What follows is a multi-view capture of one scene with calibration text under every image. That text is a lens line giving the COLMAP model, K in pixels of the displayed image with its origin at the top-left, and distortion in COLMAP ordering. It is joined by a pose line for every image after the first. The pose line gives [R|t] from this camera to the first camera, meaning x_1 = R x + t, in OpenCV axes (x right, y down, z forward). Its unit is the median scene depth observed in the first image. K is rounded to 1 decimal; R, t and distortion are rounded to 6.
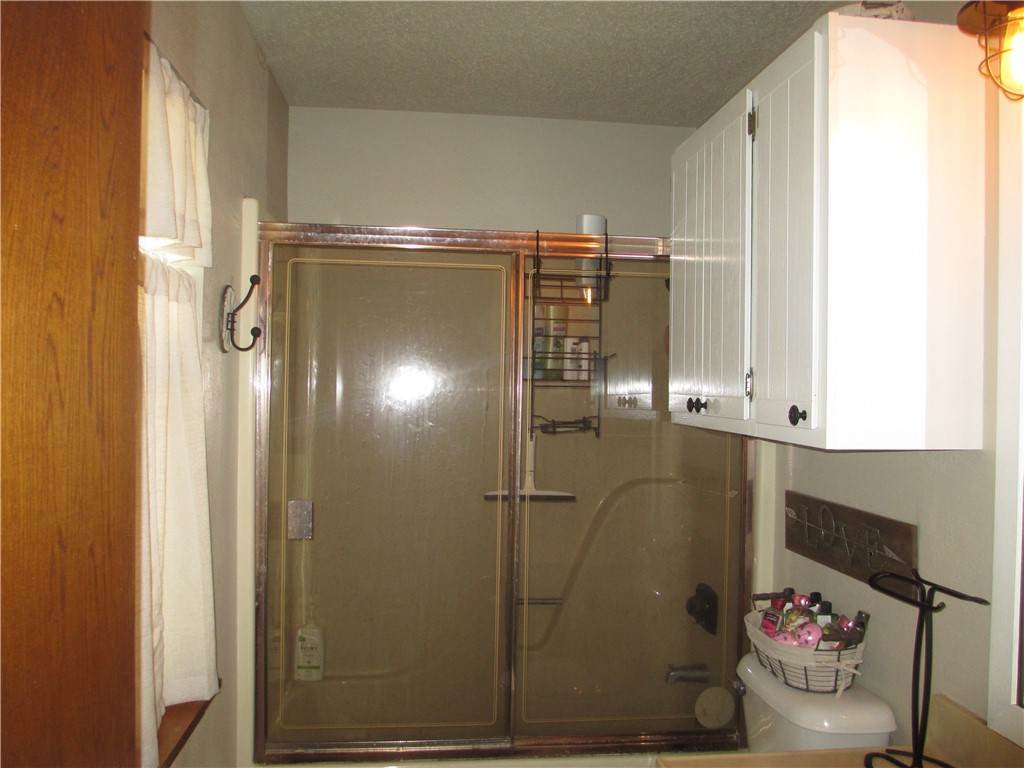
lens RADIAL K [[854.9, 0, 515.3], [0, 854.9, 382.9], [0, 0, 1]] dist [-0.063707, 0.017855]
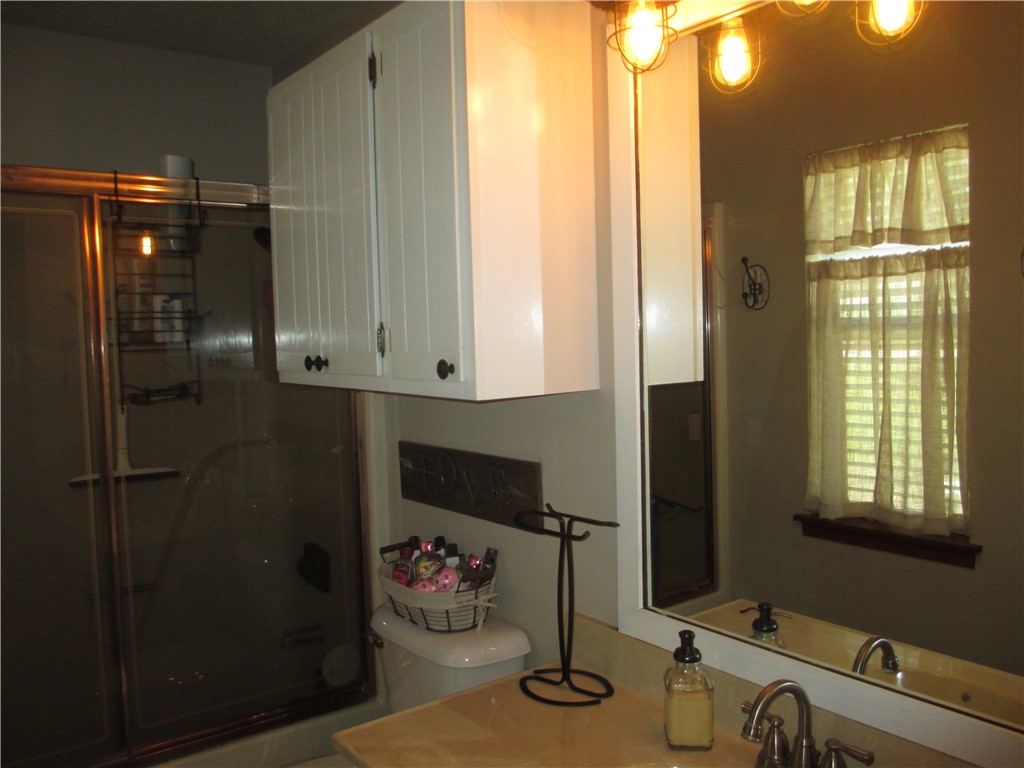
lens RADIAL K [[854.9, 0, 511.2], [0, 854.9, 386.4], [0, 0, 1]] dist [-0.063707, 0.017855]
pose [[0.857628, -0.072512, 0.509133, -0.087894], [0.039905, 0.996408, 0.074692, -0.010479], [-0.512721, -0.043741, 0.857441, 0.064132]]
